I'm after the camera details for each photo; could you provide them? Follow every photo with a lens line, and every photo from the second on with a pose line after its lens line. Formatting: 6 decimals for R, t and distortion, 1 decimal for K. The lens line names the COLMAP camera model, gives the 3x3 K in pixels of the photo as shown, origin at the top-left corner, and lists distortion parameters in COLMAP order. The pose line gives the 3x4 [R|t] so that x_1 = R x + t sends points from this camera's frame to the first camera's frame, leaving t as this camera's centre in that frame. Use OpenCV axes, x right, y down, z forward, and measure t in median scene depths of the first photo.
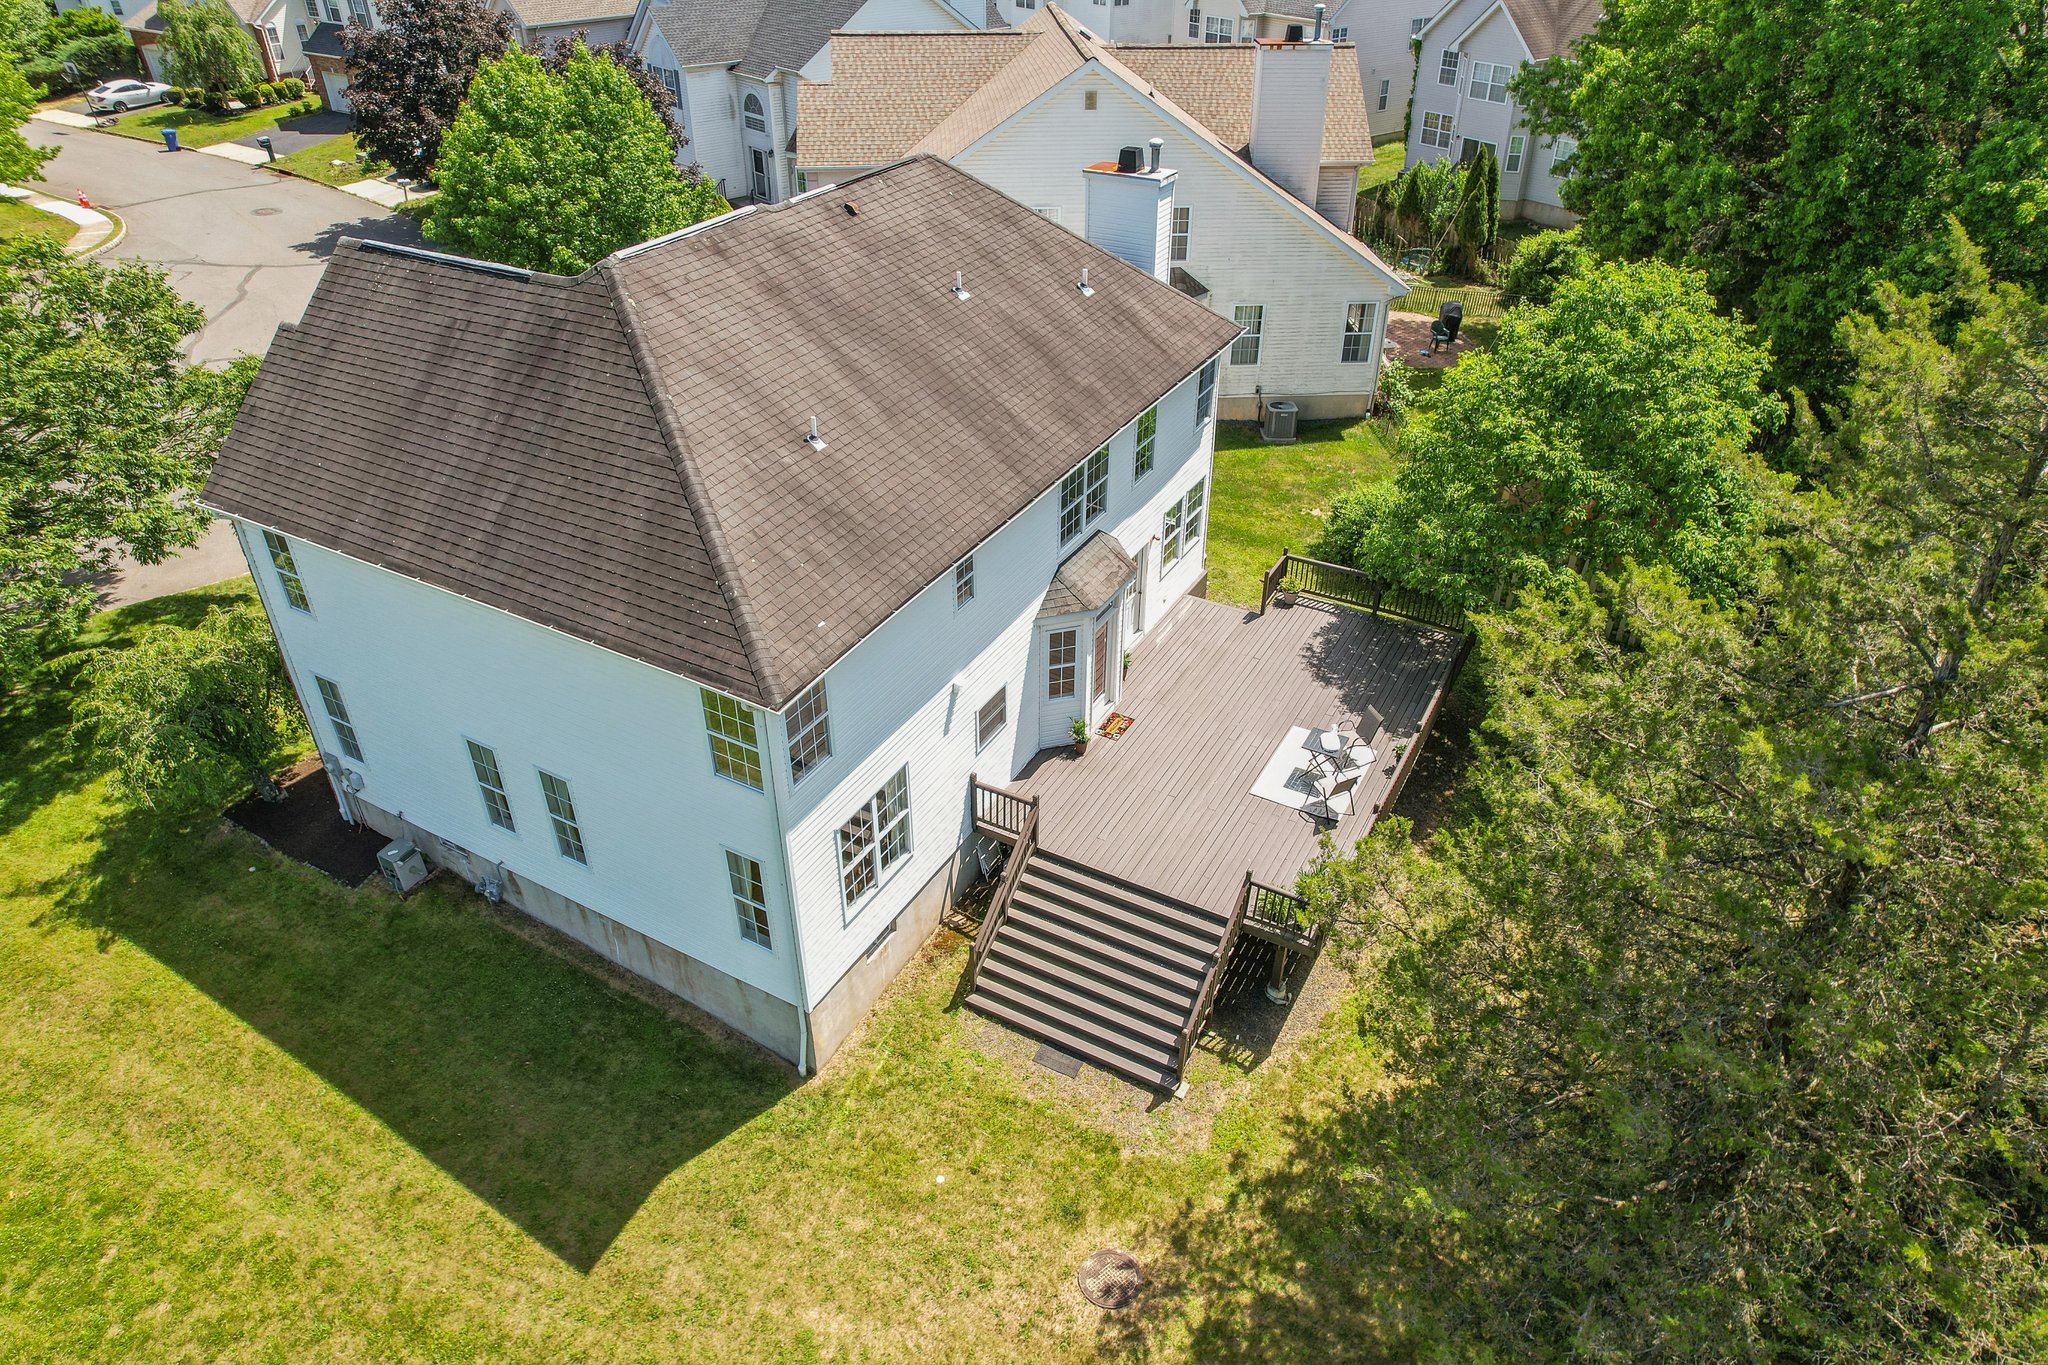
lens RADIAL K [[1307.0, 0, 1020.4], [0, 1307.0, 684.9], [0, 0, 1]] dist [-0.082554, 0.071072]
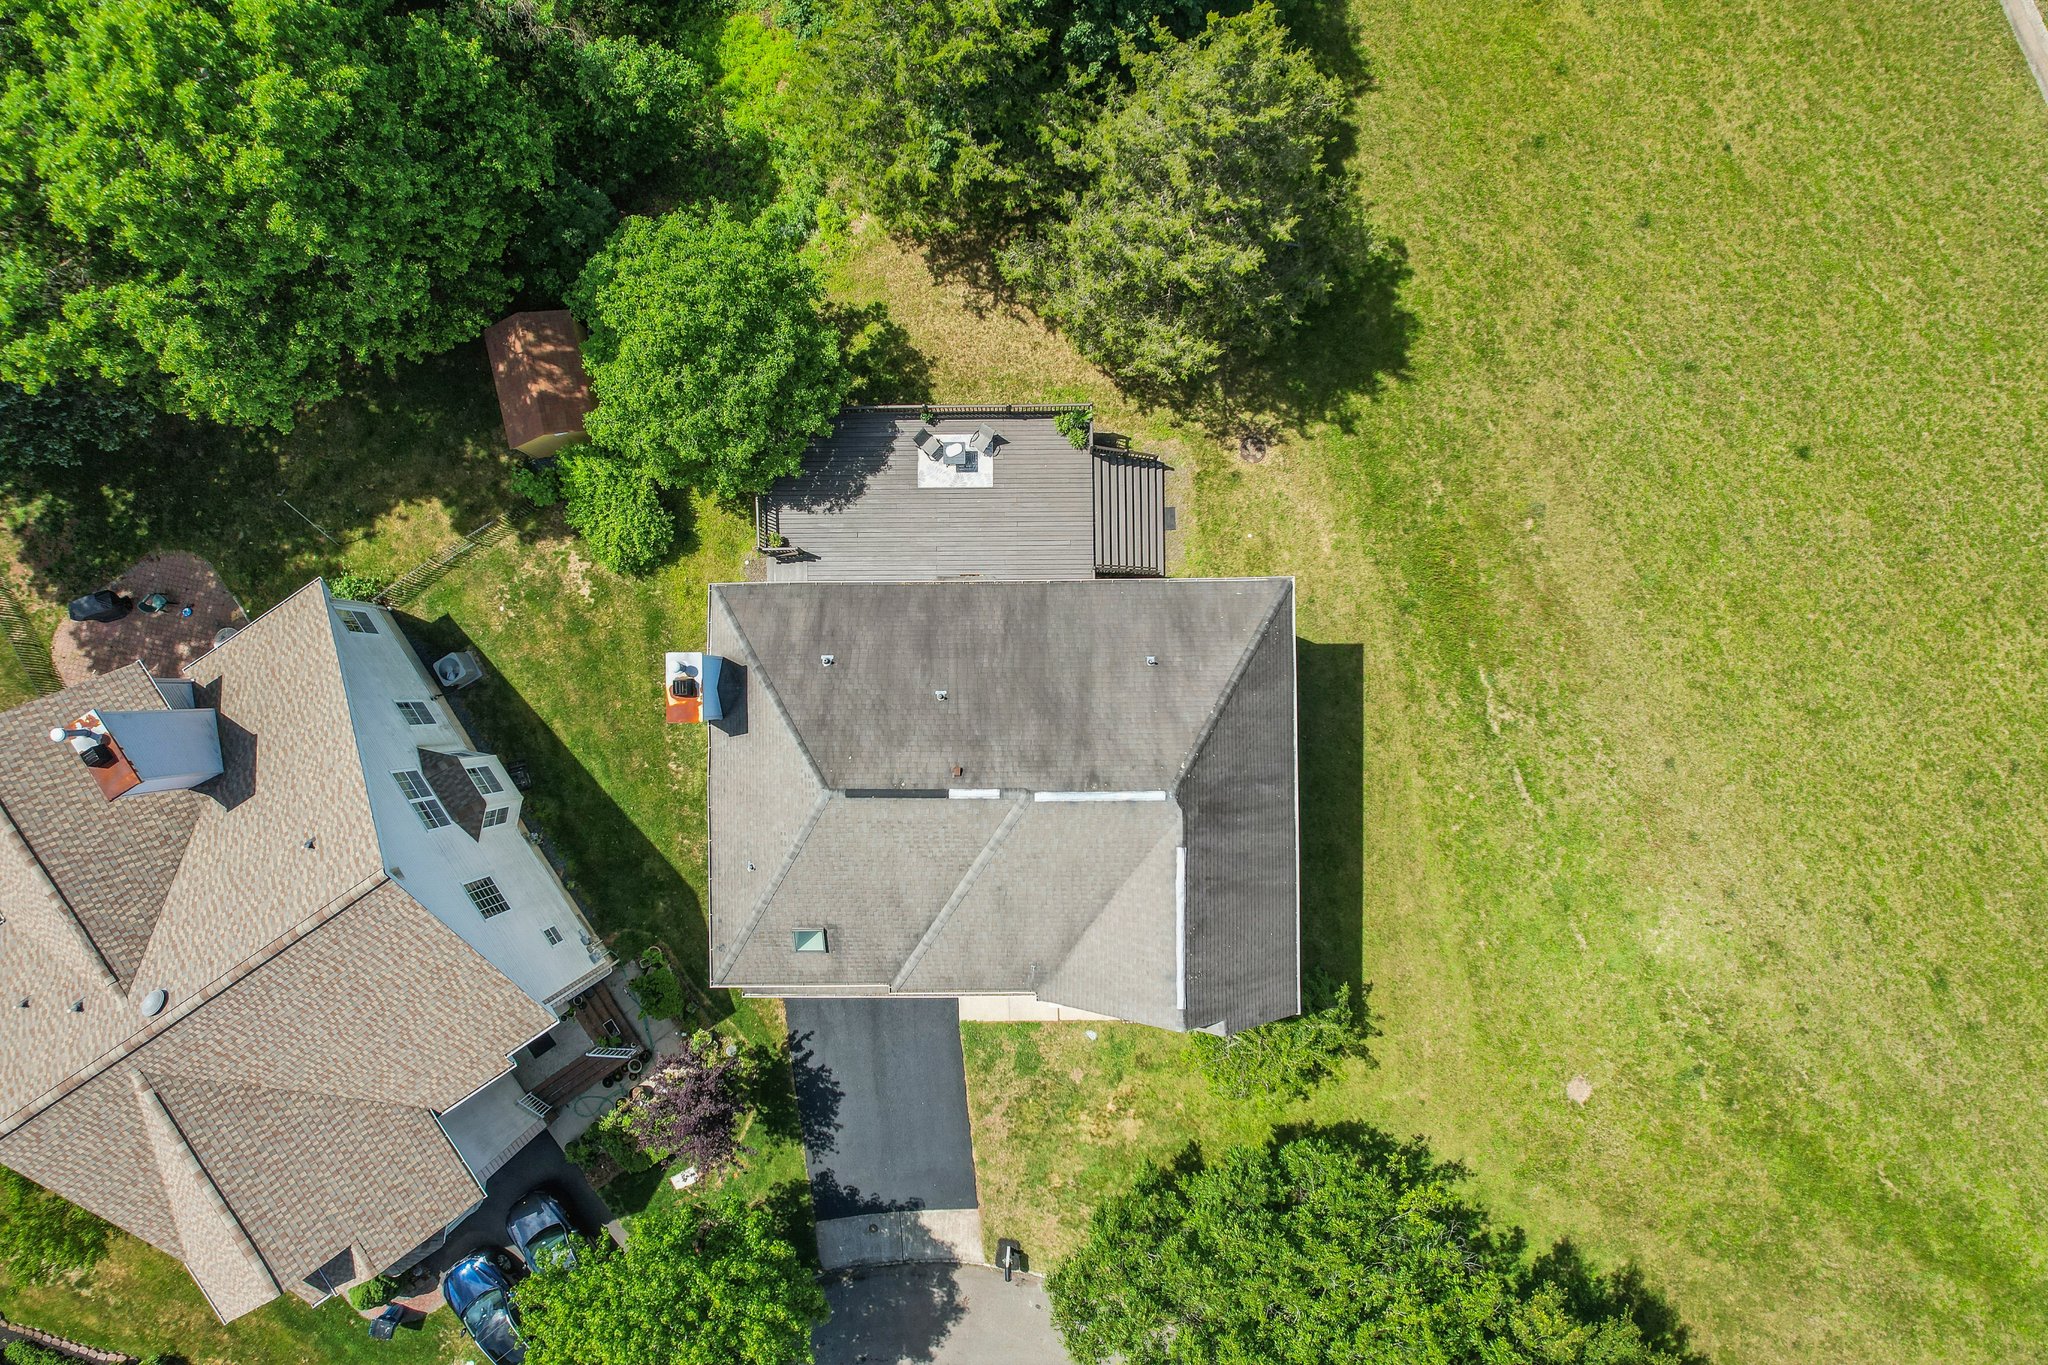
lens RADIAL K [[1307.0, 0, 1023.4], [0, 1307.0, 683.8], [0, 0, 1]] dist [-0.082554, 0.071072]
pose [[-0.496560, -0.867860, 0.015745, -0.112964], [0.491087, -0.265934, 0.829526, -1.607171], [-0.715725, 0.419642, 0.558246, 0.118950]]
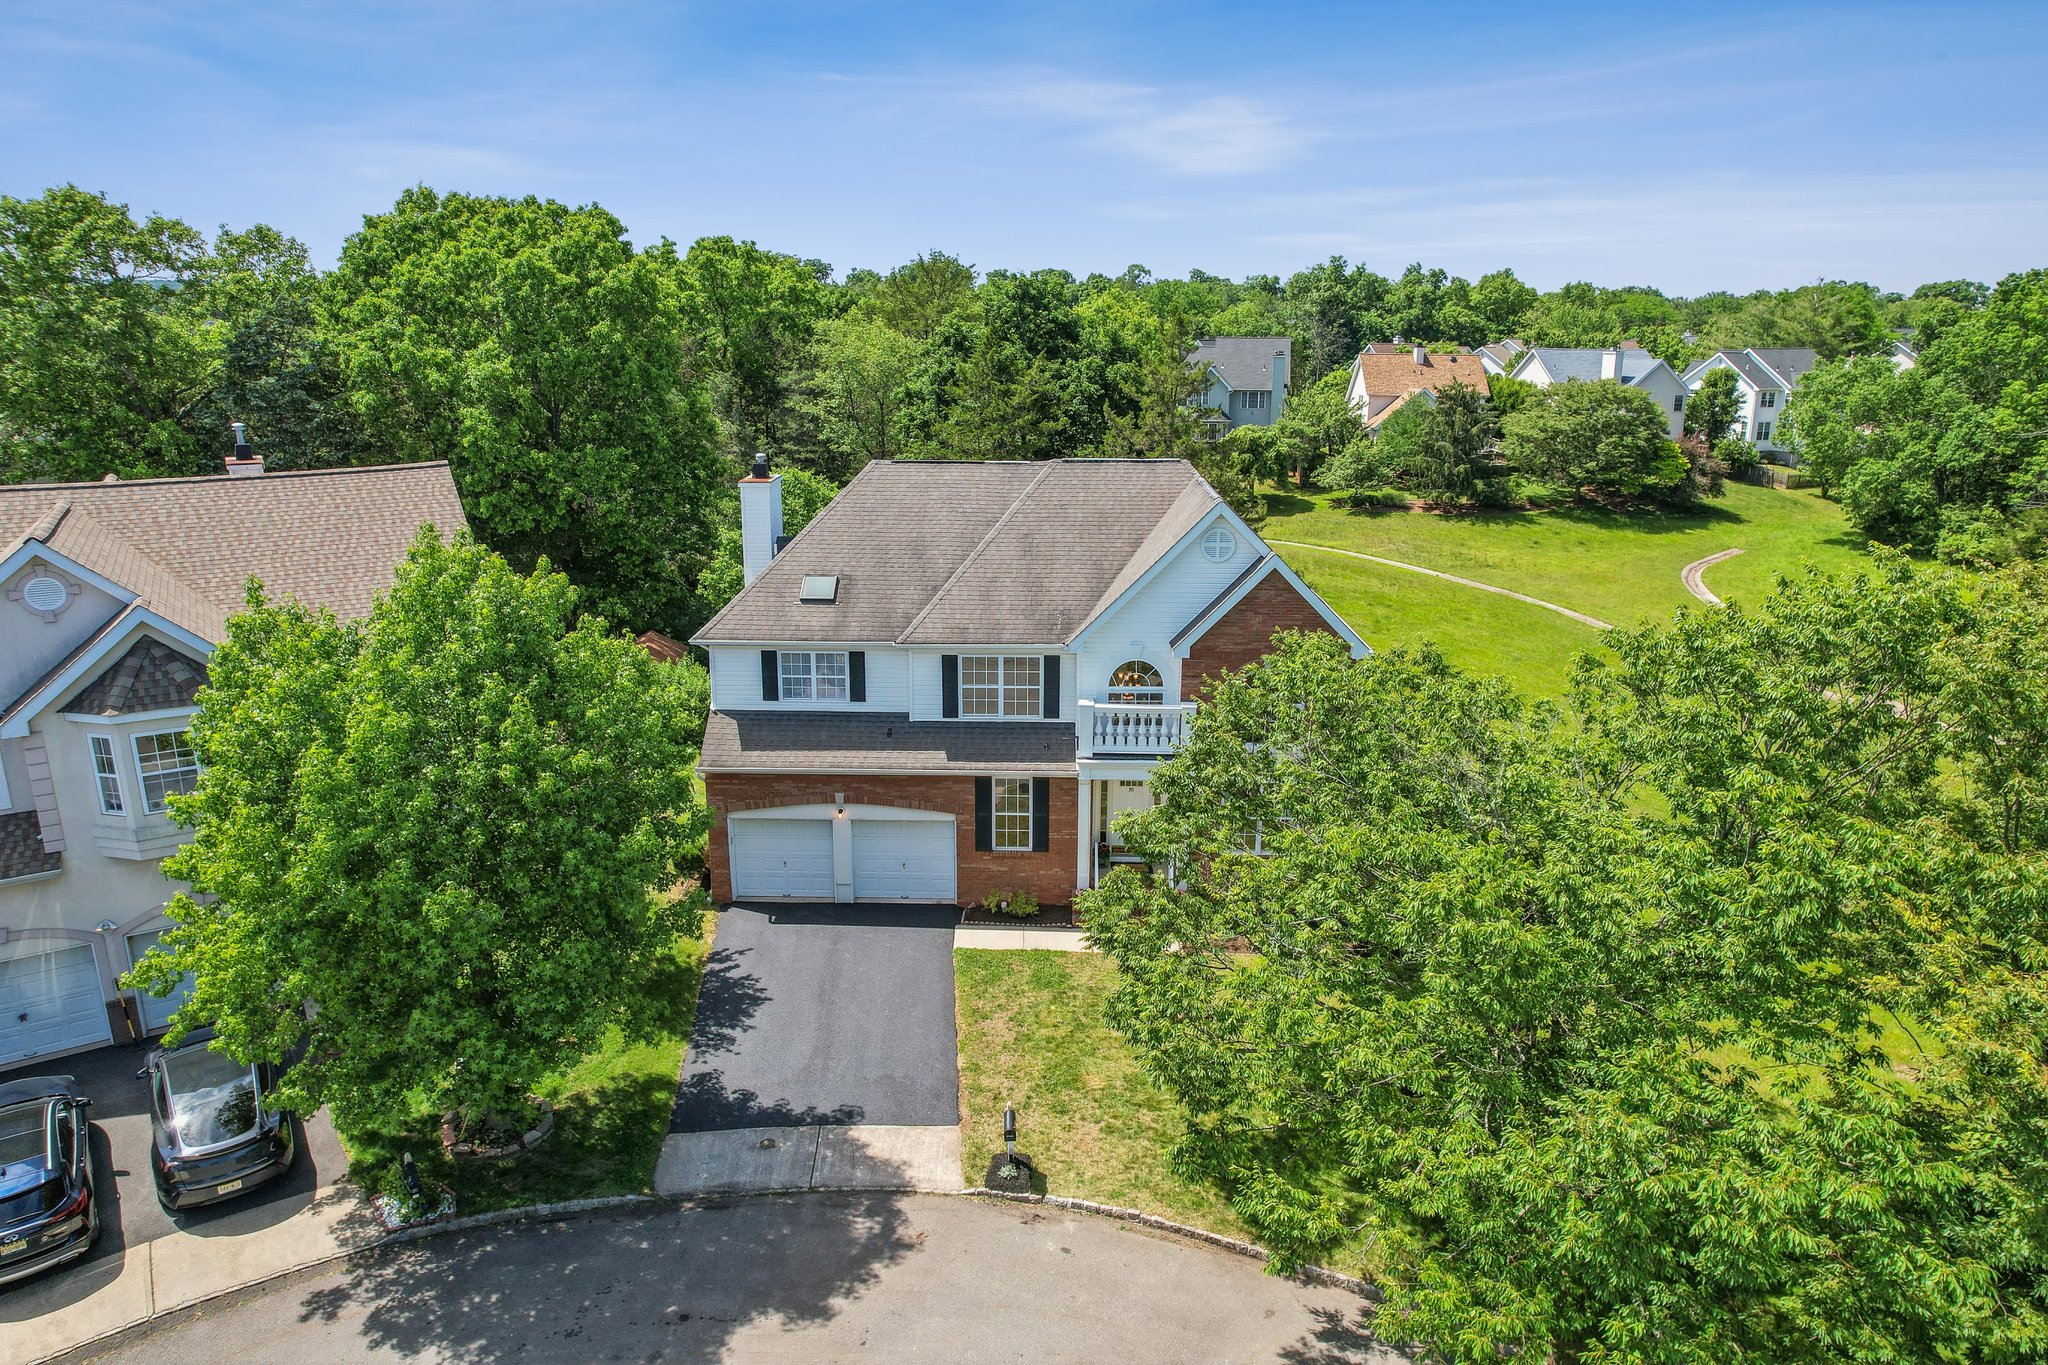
lens RADIAL K [[1307.0, 0, 1031.9], [0, 1307.0, 663.9], [0, 0, 1]] dist [-0.082554, 0.071072]
pose [[-0.476984, -0.216406, 0.851854, -1.701570], [0.490139, 0.739017, 0.462188, -0.974045], [-0.729554, 0.637983, -0.246431, 1.639193]]
